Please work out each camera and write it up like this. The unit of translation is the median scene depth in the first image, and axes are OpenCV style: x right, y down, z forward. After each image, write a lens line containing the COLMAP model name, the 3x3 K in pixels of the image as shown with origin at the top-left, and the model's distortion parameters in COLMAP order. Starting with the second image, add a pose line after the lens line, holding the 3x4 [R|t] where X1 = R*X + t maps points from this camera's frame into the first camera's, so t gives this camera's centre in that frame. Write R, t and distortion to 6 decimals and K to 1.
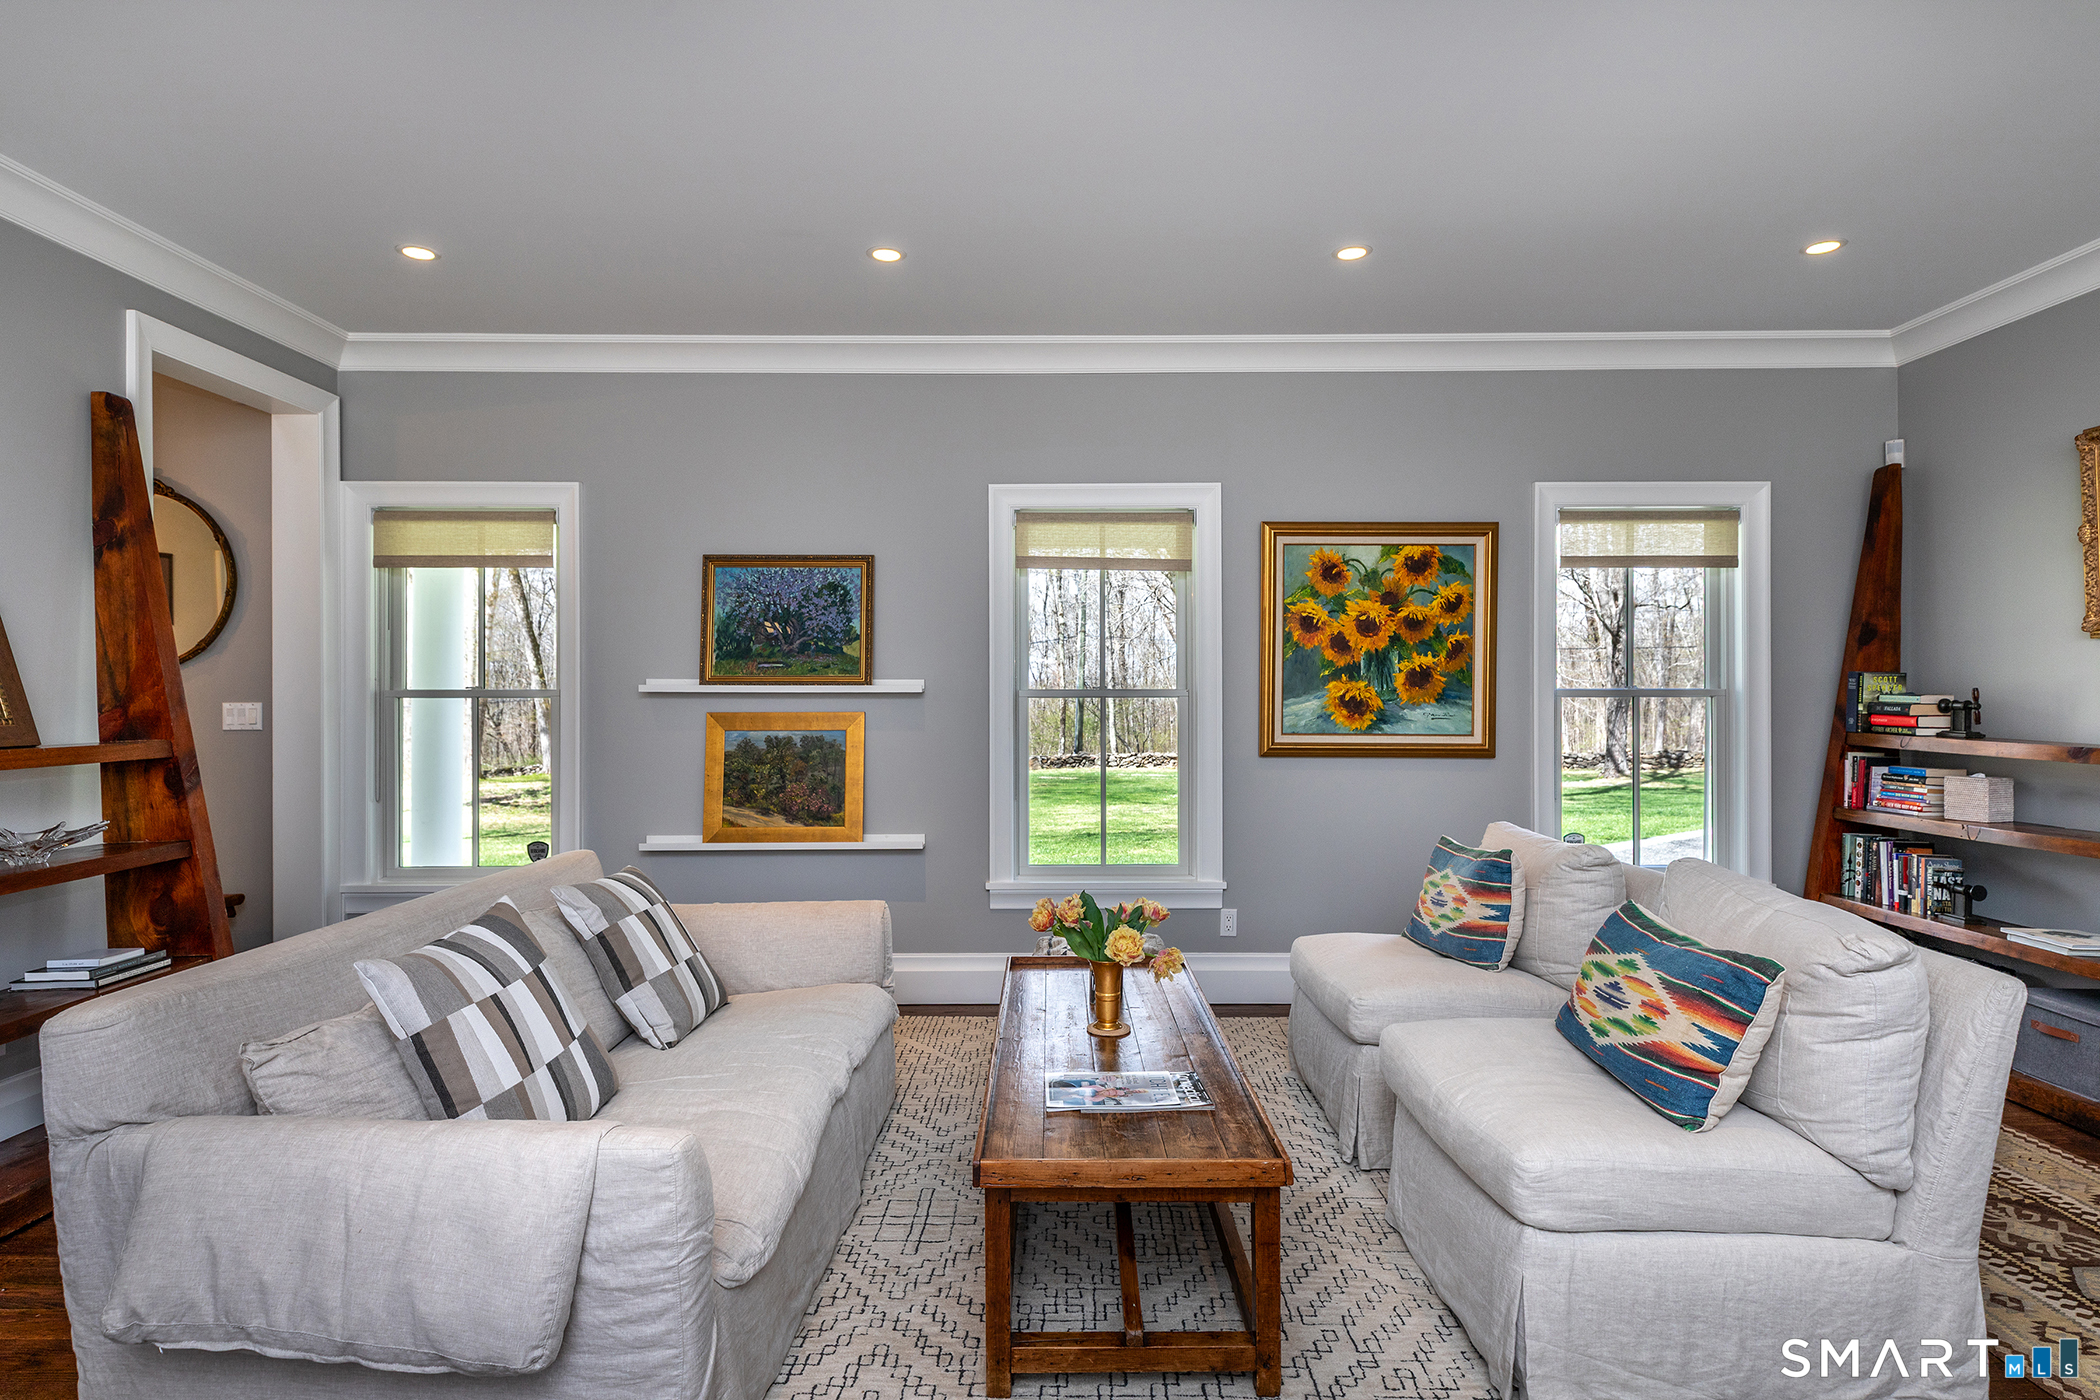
lens RADIAL K [[1179.1, 0, 1050.0], [0, 1179.1, 700.0], [0, 0, 1]] dist [0.015161, -0.018477]
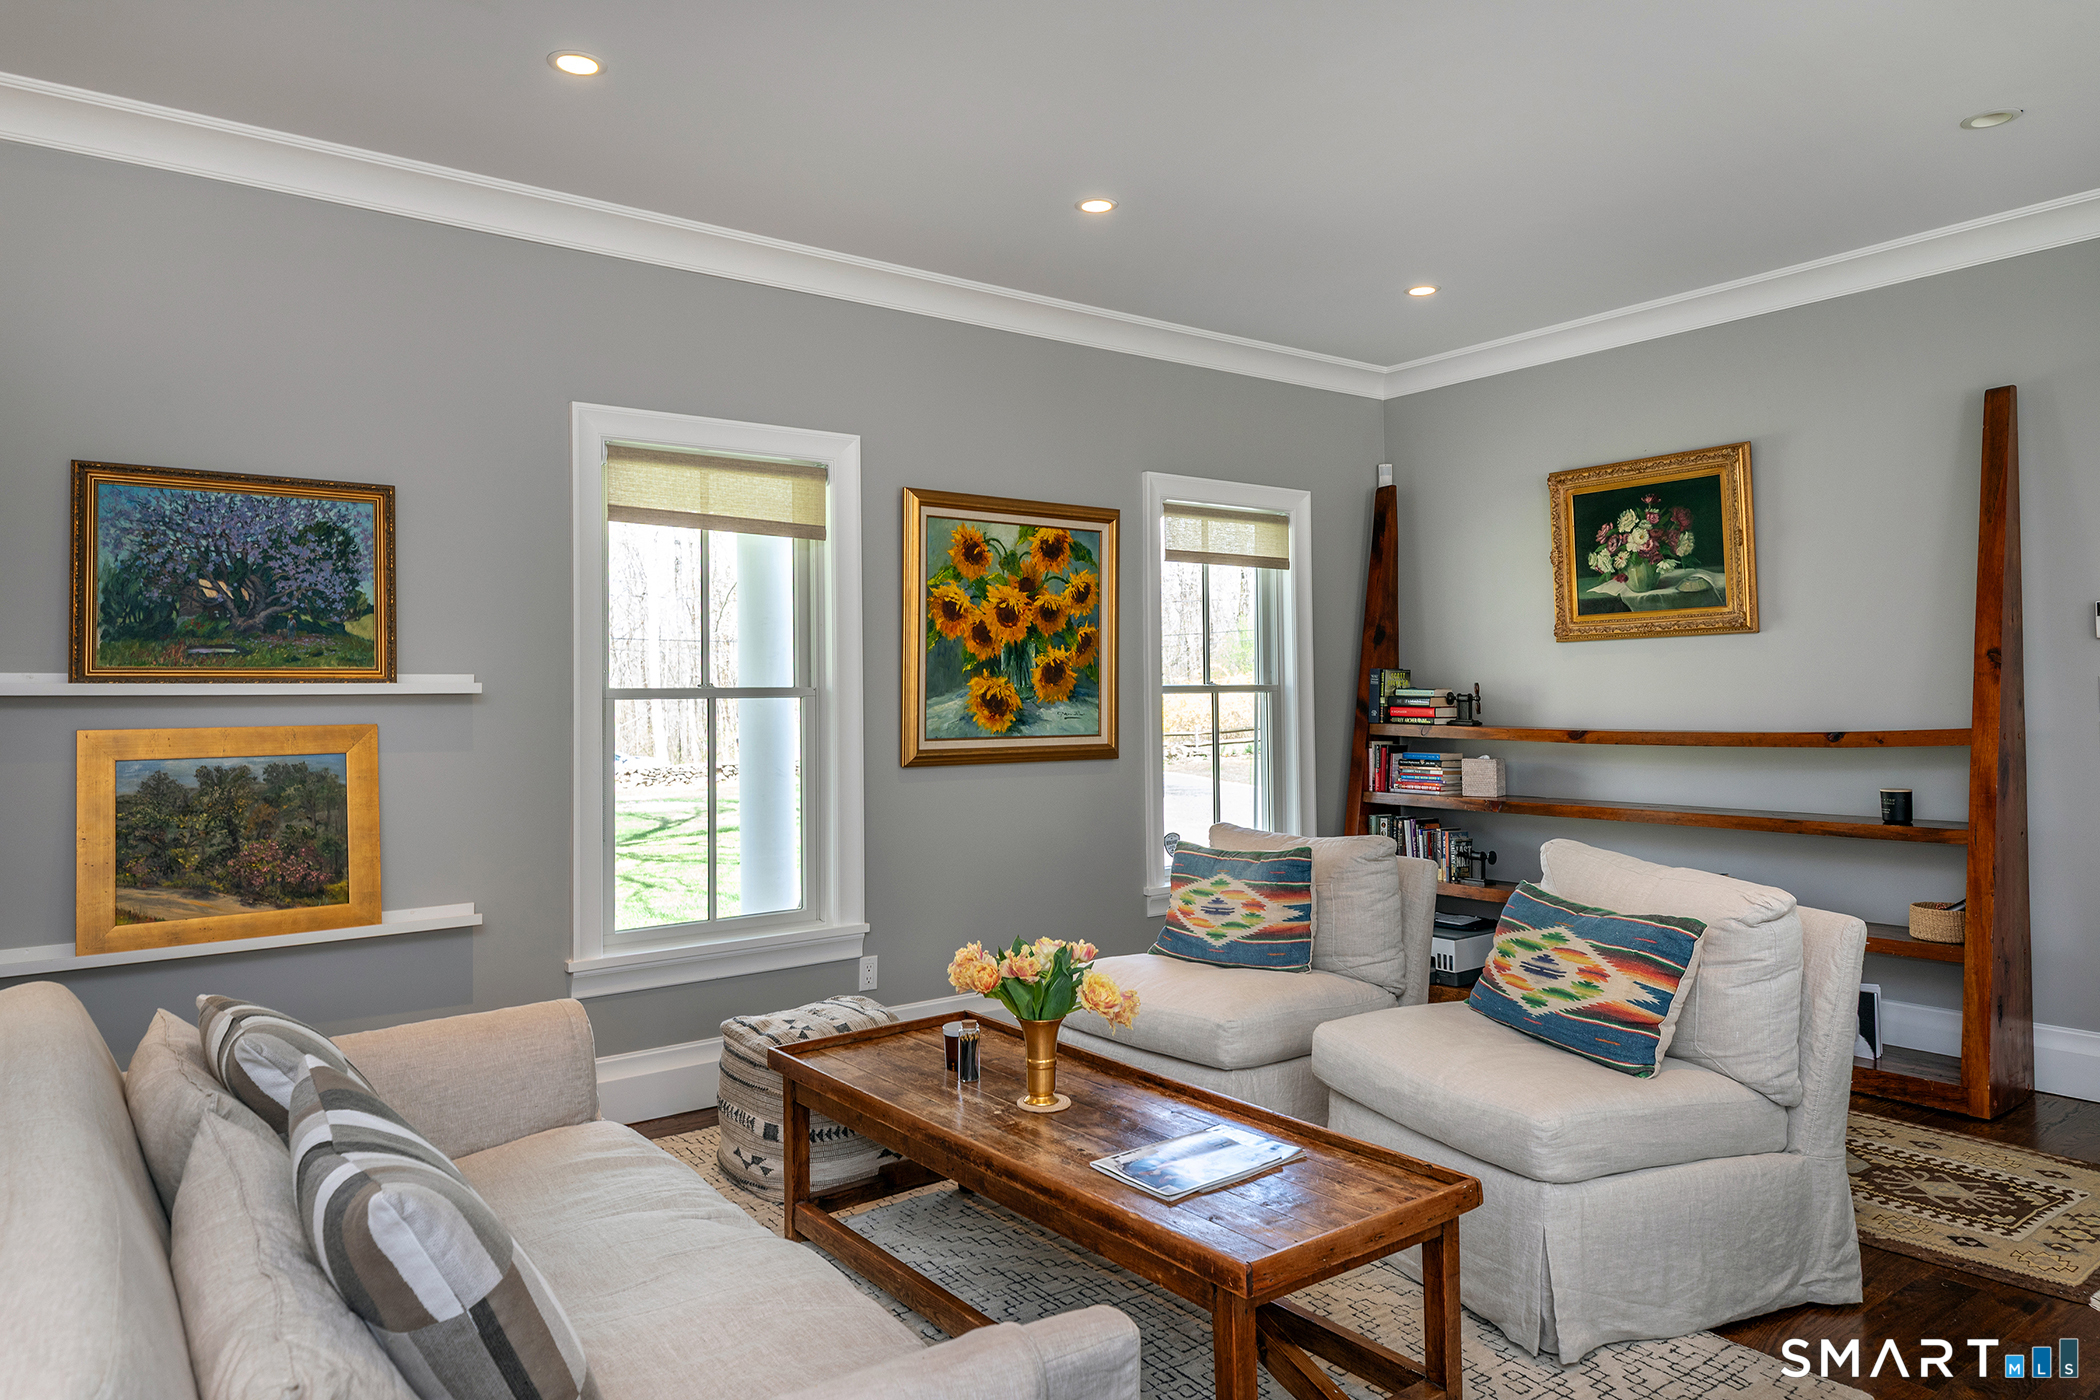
lens RADIAL K [[1422.9, 0, 1104.8], [0, 1422.9, 651.7], [0, 0, 1]] dist [0.003973, -0.002740]
pose [[0.762617, 0.011950, 0.646739, -0.365523], [0.009834, 0.999500, -0.030063, -0.002200], [-0.646775, 0.029287, 0.762118, 0.139366]]
